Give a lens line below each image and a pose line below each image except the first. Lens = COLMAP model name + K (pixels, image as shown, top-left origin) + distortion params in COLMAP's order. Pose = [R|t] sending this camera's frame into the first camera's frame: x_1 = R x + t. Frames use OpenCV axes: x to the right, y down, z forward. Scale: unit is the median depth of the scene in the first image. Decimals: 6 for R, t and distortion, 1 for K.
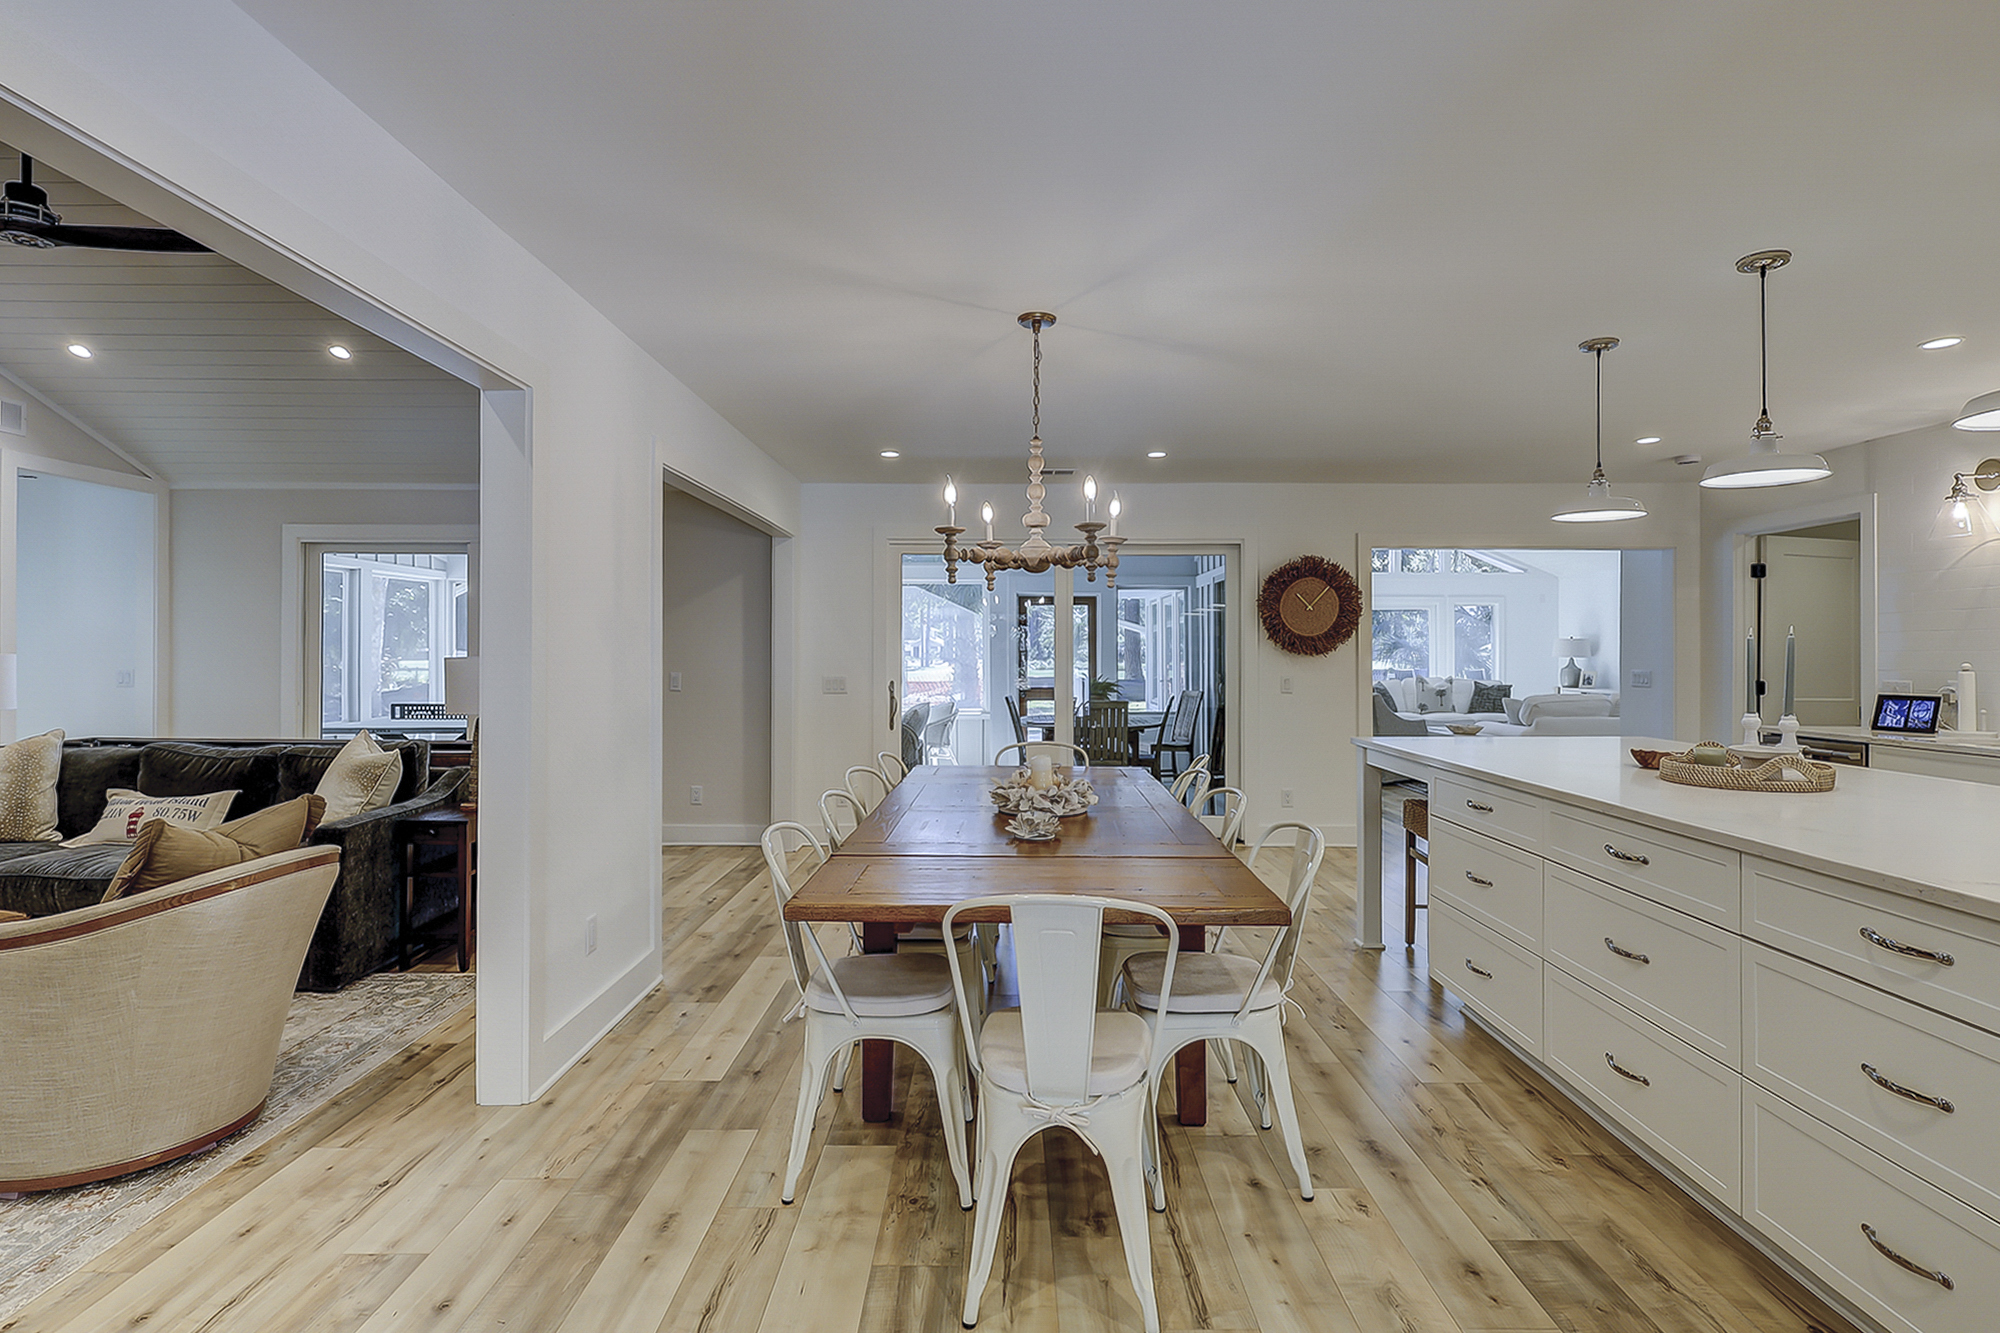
lens RADIAL K [[976.9, 0, 992.1], [0, 976.9, 650.3], [0, 0, 1]] dist [-0.006932, 0.005072]
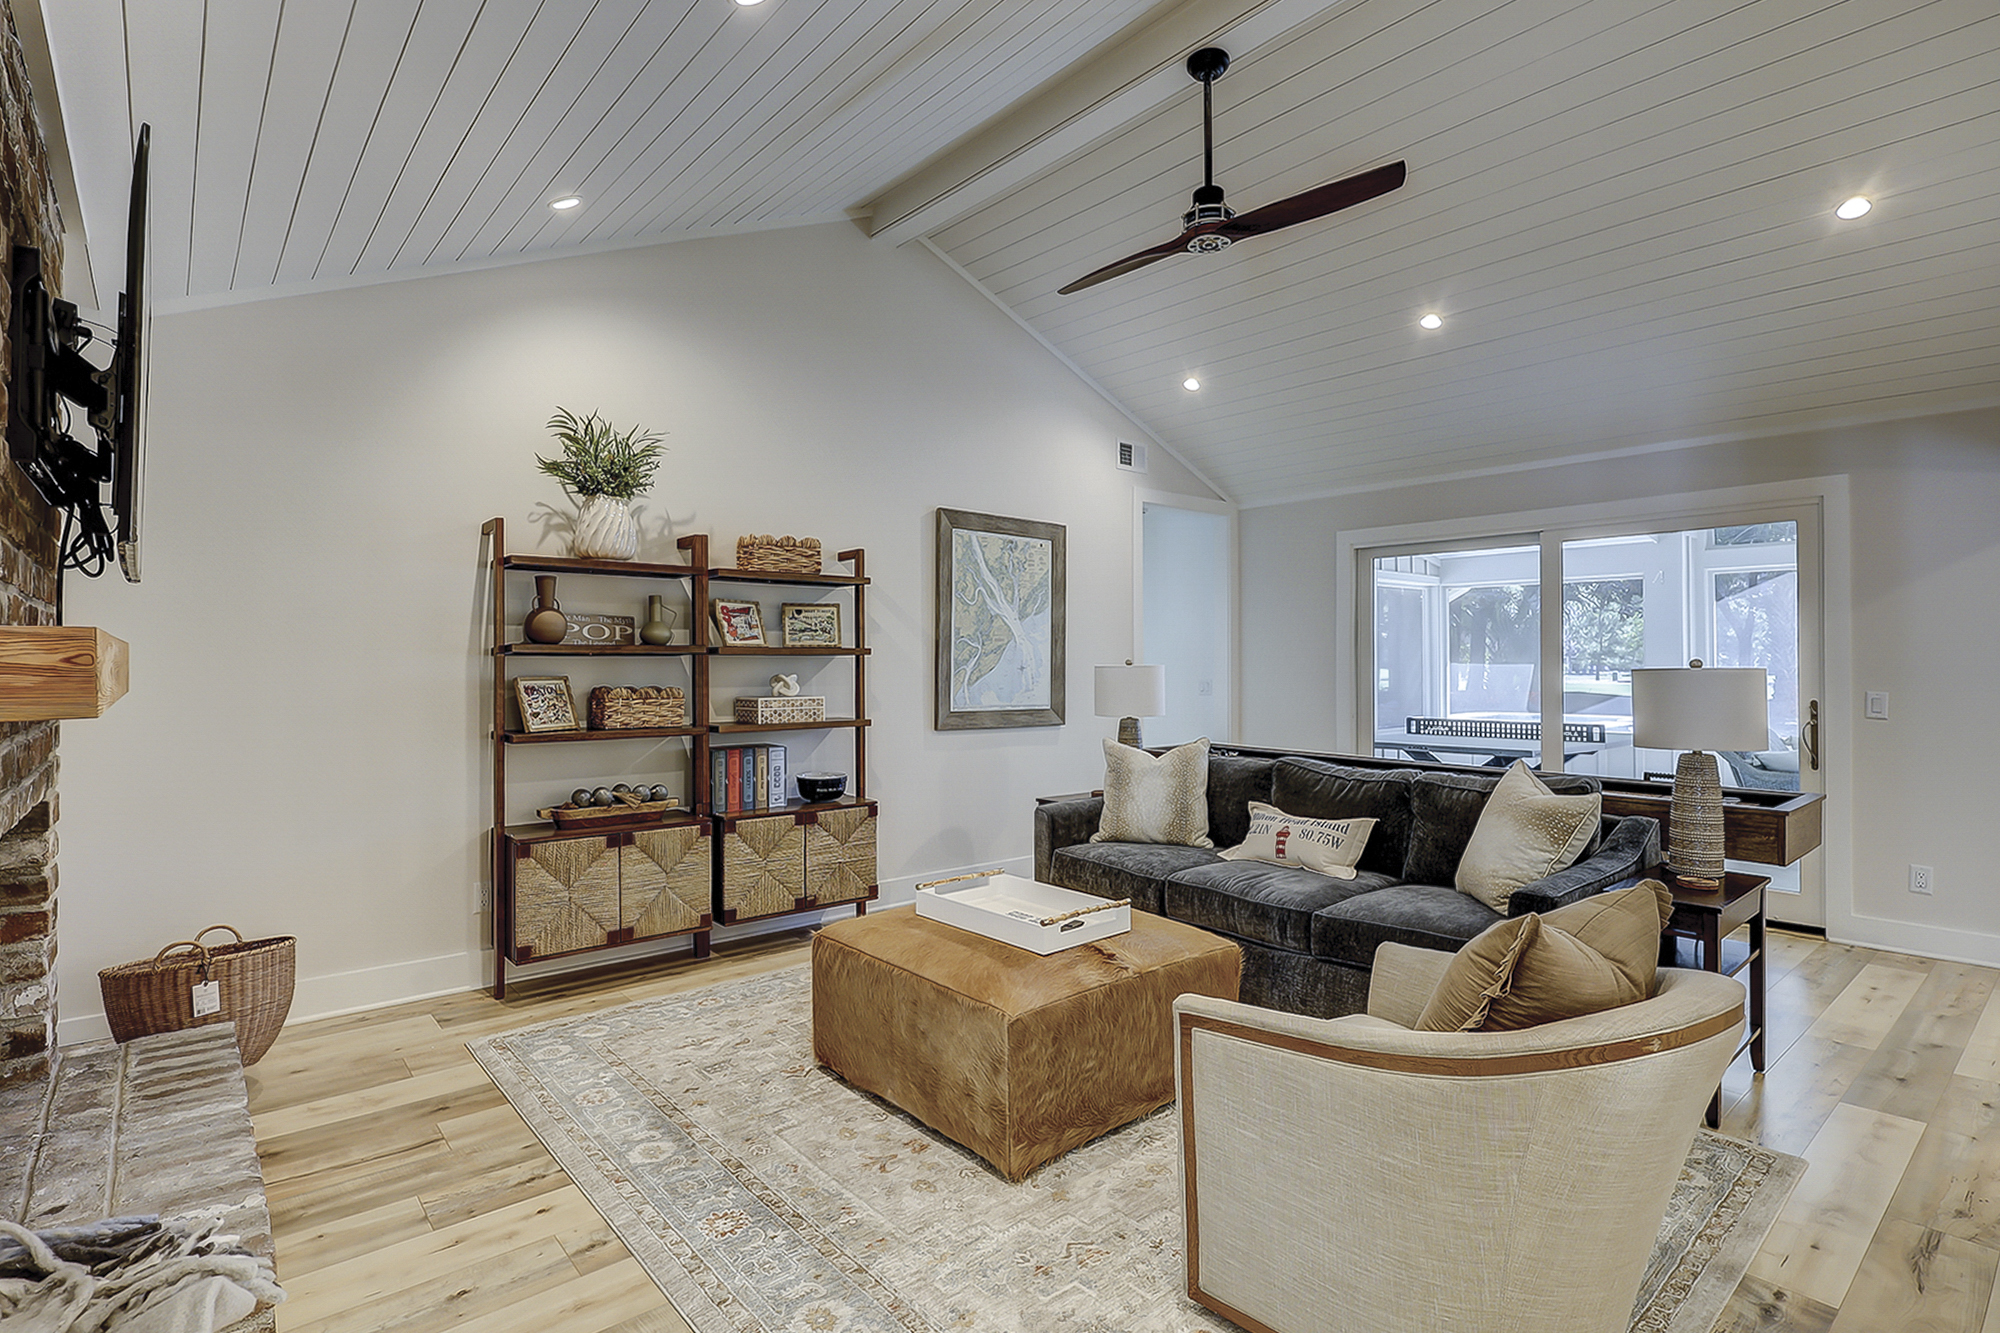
lens RADIAL K [[976.9, 0, 1007.4], [0, 976.9, 667.9], [0, 0, 1]] dist [-0.006932, 0.005072]
pose [[0.659259, 0.000436, -0.751915, -0.328561], [0.004079, 0.999983, 0.004156, 0.002357], [0.751904, -0.005807, 0.659247, 0.168323]]
